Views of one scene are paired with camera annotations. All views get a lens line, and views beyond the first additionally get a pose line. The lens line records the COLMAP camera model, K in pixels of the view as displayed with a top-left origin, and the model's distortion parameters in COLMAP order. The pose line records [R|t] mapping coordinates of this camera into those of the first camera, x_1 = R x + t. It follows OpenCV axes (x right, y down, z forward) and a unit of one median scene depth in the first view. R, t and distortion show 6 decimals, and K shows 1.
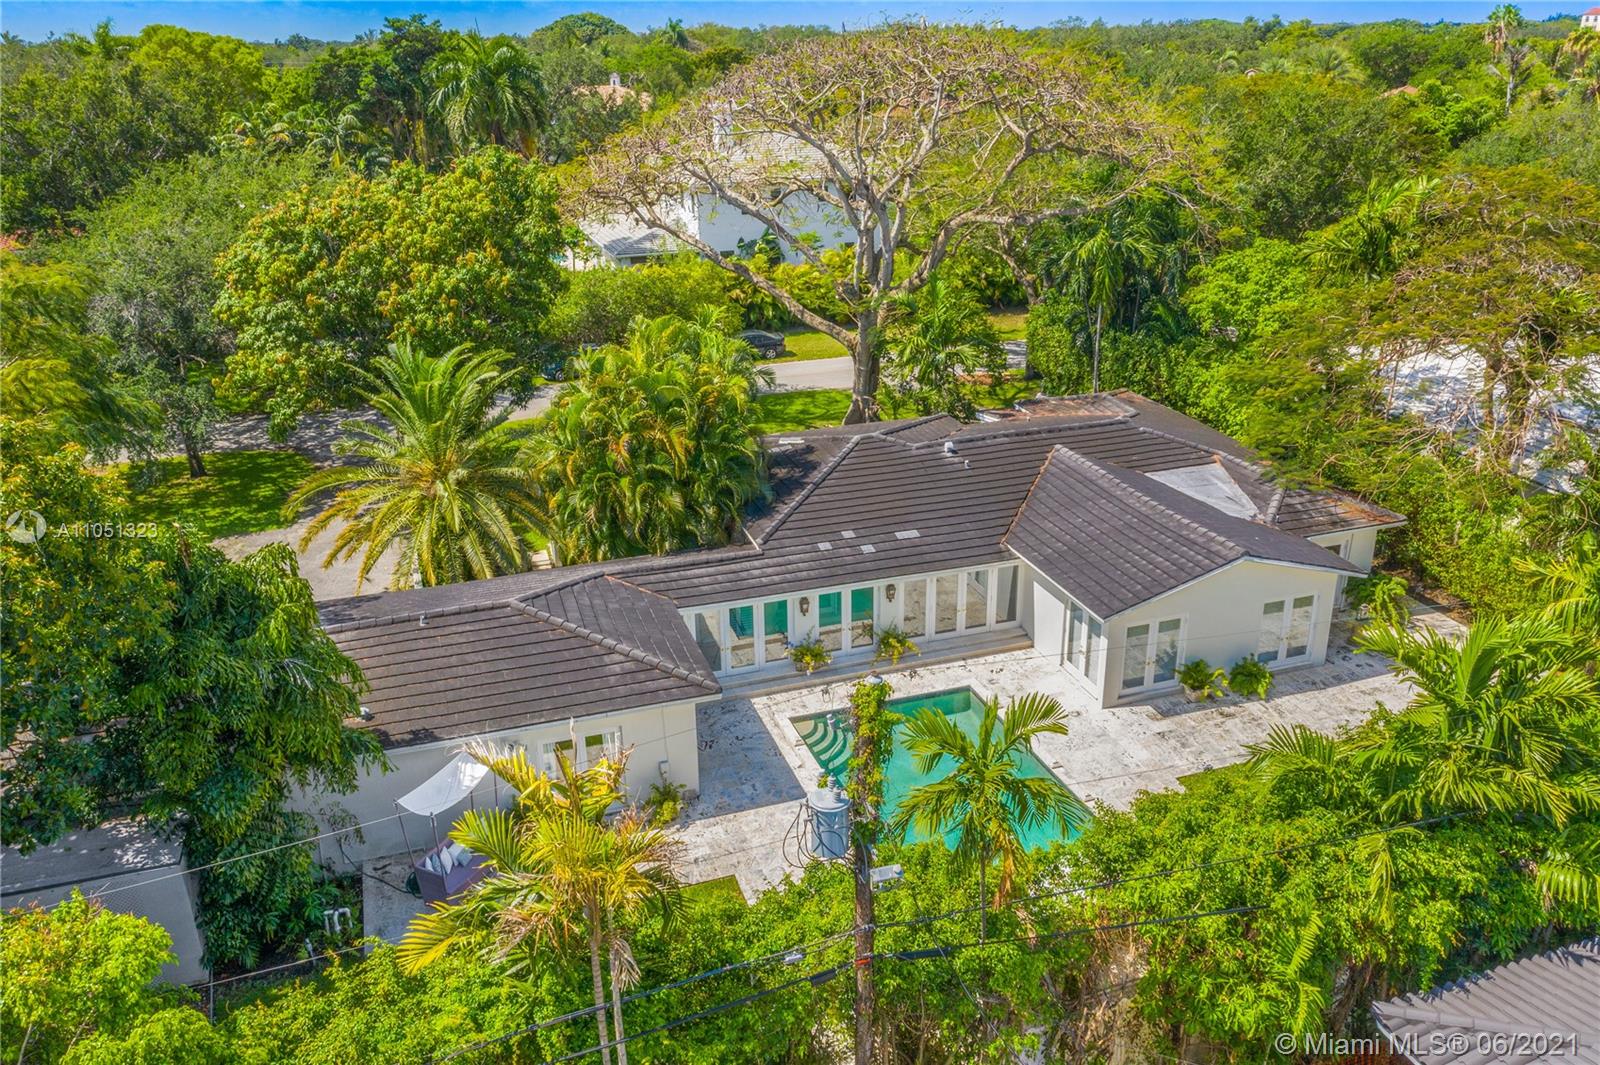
lens RADIAL K [[1225.6, 0, 800.0], [0, 1225.6, 532.5], [0, 0, 1]] dist [0.000598, 0.004300]
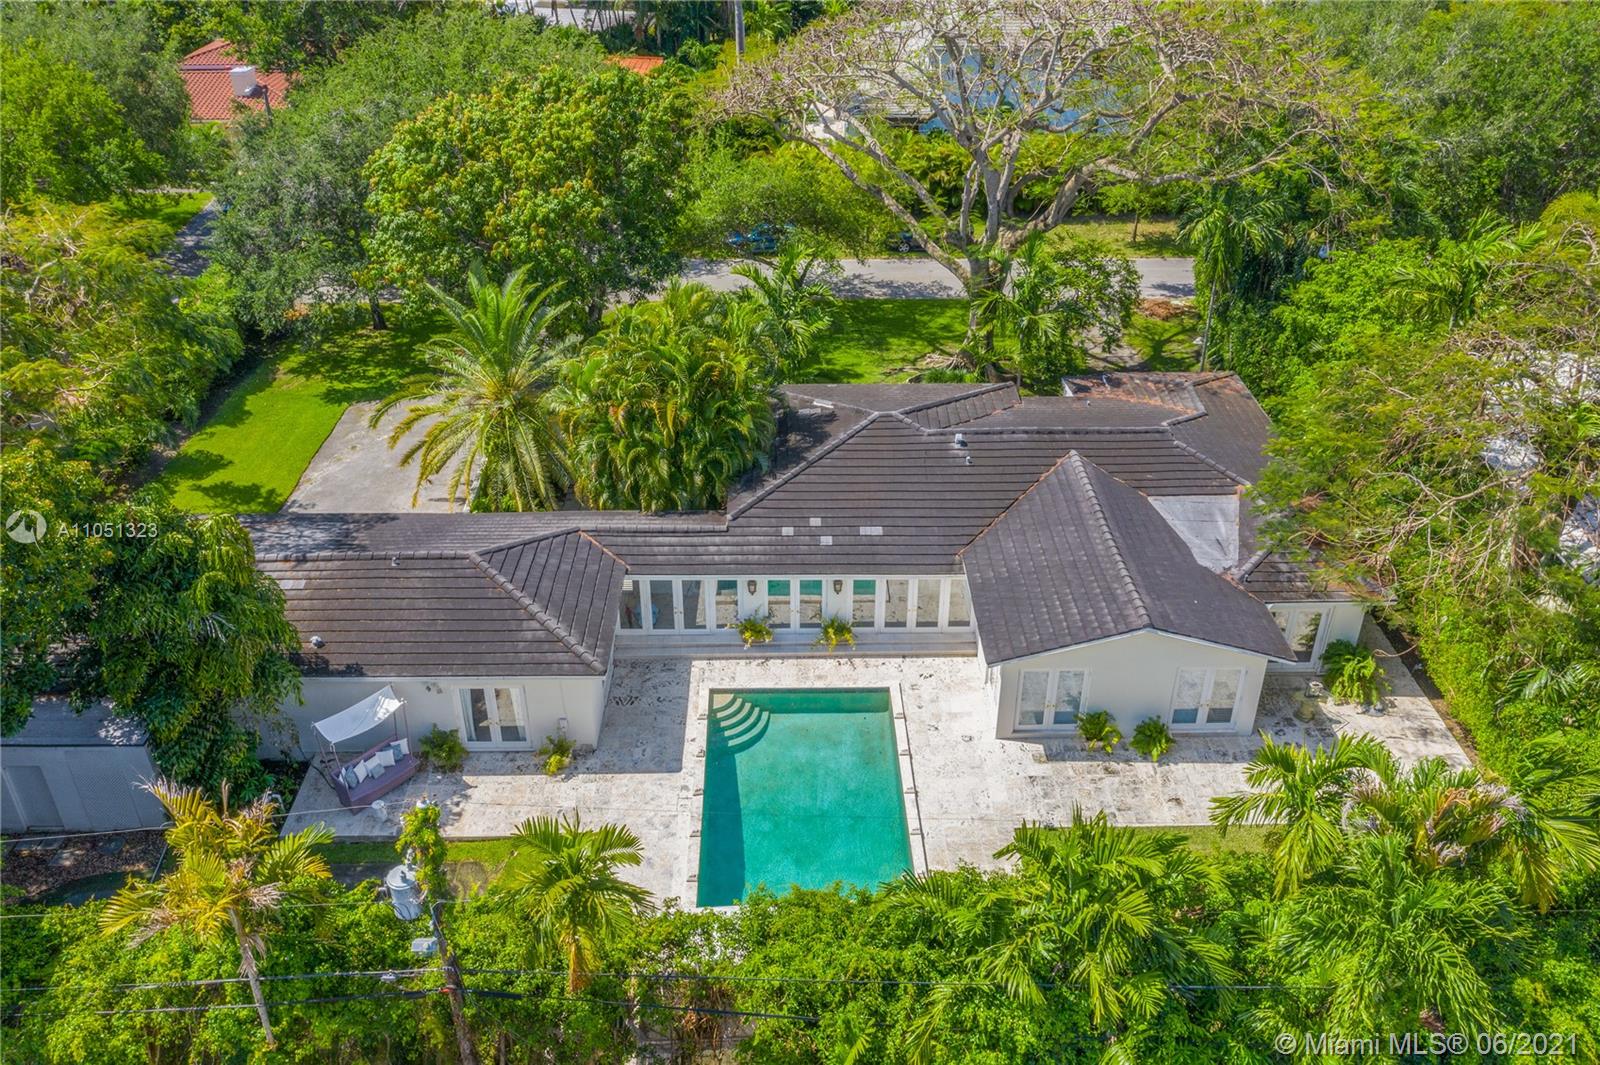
lens RADIAL K [[1255.1, 0, 798.9], [0, 1255.1, 522.6], [0, 0, 1]] dist [0.018711, 0.005003]
pose [[0.956029, 0.166445, -0.241463, 0.284159], [-0.127628, 0.977416, 0.168431, -0.176514], [0.264045, -0.130207, 0.955681, -0.039851]]
